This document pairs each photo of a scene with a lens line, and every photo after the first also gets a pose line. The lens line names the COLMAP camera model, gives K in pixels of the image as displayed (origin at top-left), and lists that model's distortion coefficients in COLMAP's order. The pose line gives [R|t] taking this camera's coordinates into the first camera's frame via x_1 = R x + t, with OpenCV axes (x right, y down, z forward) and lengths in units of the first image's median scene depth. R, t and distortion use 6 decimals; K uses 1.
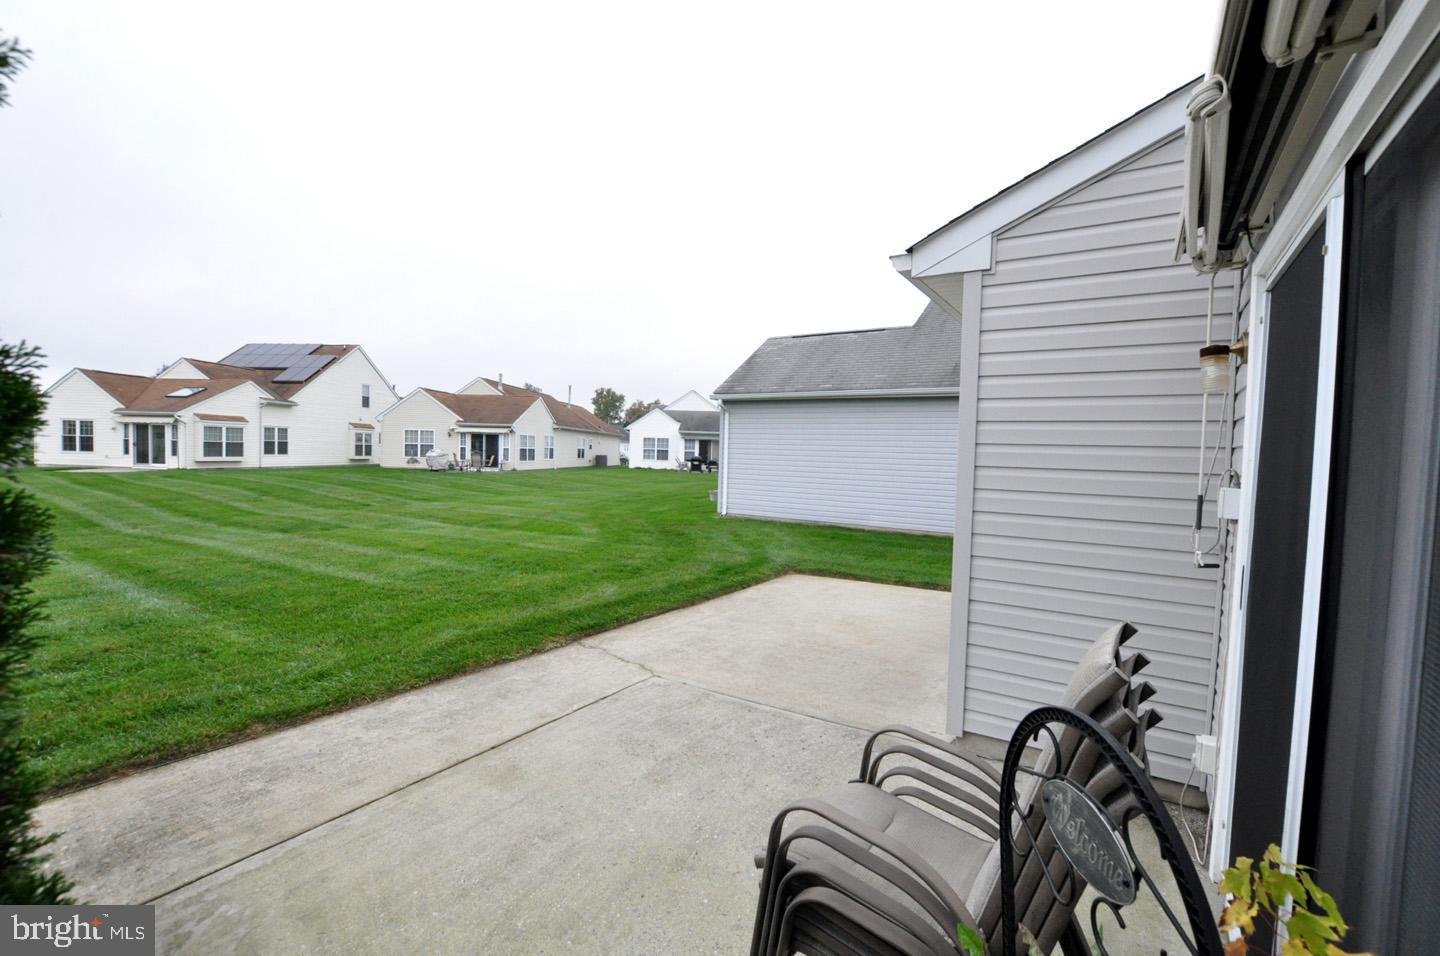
lens RADIAL K [[634.1, 0, 721.6], [0, 634.1, 480.4], [0, 0, 1]] dist [-0.028912, 0.001068]
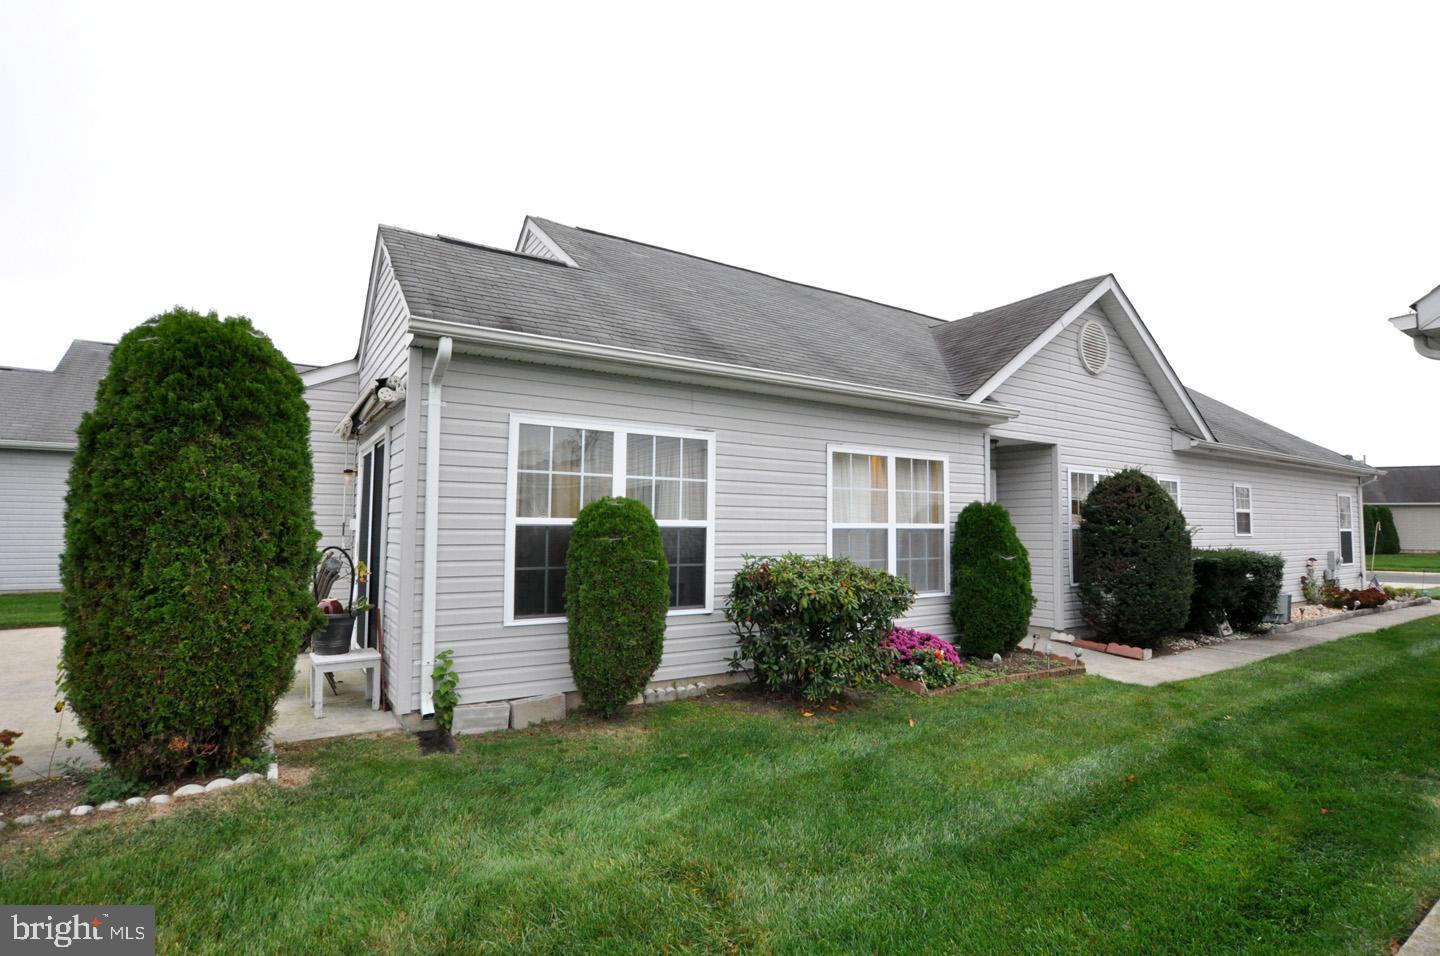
lens RADIAL K [[685.1, 0, 720.3], [0, 685.1, 474.2], [0, 0, 1]] dist [-0.000622, -0.000090]
pose [[0.397533, 0.044277, 0.916519, -1.375105], [0.041585, 0.996940, -0.066199, 0.081965], [-0.916645, 0.064430, 0.394475, -1.761026]]
